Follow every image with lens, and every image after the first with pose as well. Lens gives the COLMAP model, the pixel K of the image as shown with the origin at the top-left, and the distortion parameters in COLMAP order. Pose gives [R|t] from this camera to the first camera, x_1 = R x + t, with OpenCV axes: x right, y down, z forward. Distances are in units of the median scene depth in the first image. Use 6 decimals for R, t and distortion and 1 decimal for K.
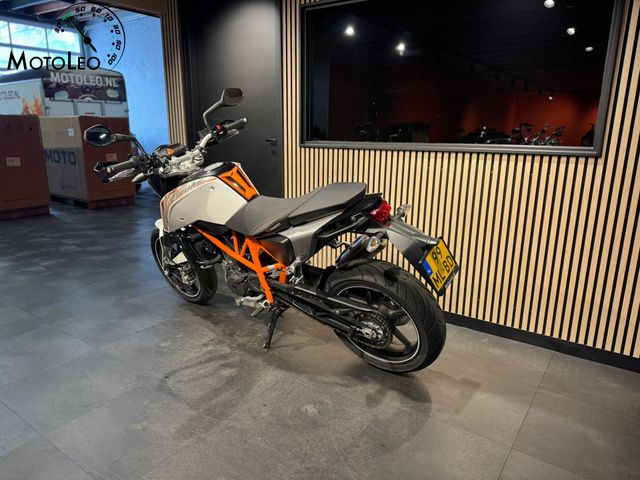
lens RADIAL K [[451.7, 0, 319.4], [0, 451.7, 242.9], [0, 0, 1]] dist [0.044712, -0.025940]
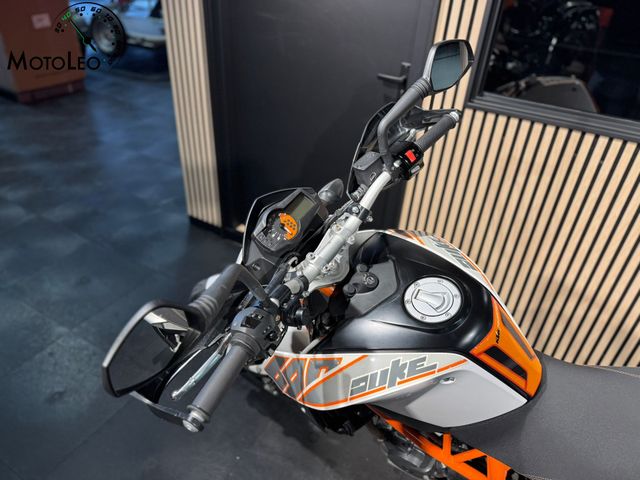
lens RADIAL K [[451.7, 0, 318.0], [0, 451.7, 242.3], [0, 0, 1]] dist [0.044712, -0.025940]
pose [[0.995449, -0.015295, 0.094057, -0.204468], [-0.017248, 0.941814, 0.335693, -0.190175], [-0.093718, -0.335787, 0.937264, 0.385419]]
